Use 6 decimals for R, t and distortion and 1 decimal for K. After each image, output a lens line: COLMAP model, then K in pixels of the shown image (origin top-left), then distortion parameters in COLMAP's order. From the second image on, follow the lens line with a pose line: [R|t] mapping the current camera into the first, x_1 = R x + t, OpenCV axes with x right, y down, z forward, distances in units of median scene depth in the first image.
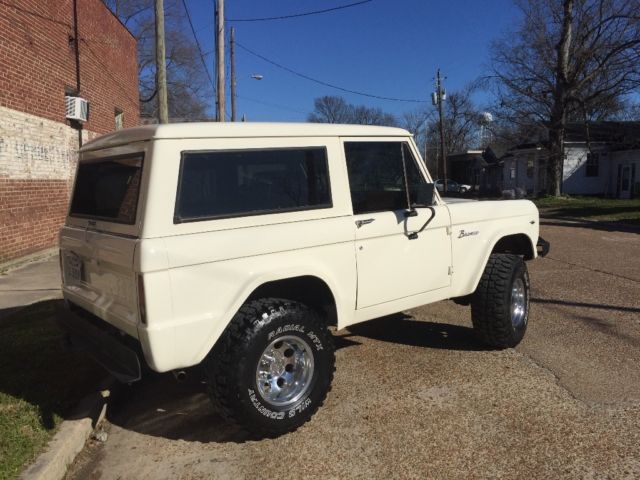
lens RADIAL K [[542.9, 0, 322.9], [0, 542.9, 237.8], [0, 0, 1]] dist [0.089729, -0.119004]
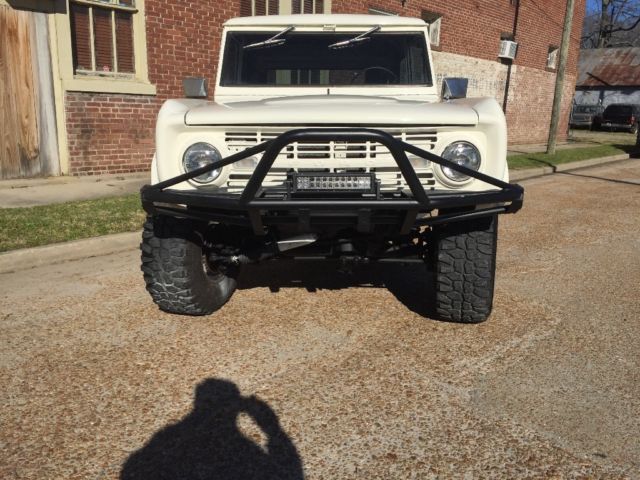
lens RADIAL K [[551.9, 0, 322.5], [0, 551.9, 233.1], [0, 0, 1]] dist [0.080123, -0.113826]
pose [[0.677627, 0.192329, -0.709811, 0.304776], [-0.116537, 0.981083, 0.154580, 0.049099], [0.726114, -0.022028, 0.687222, -0.281453]]
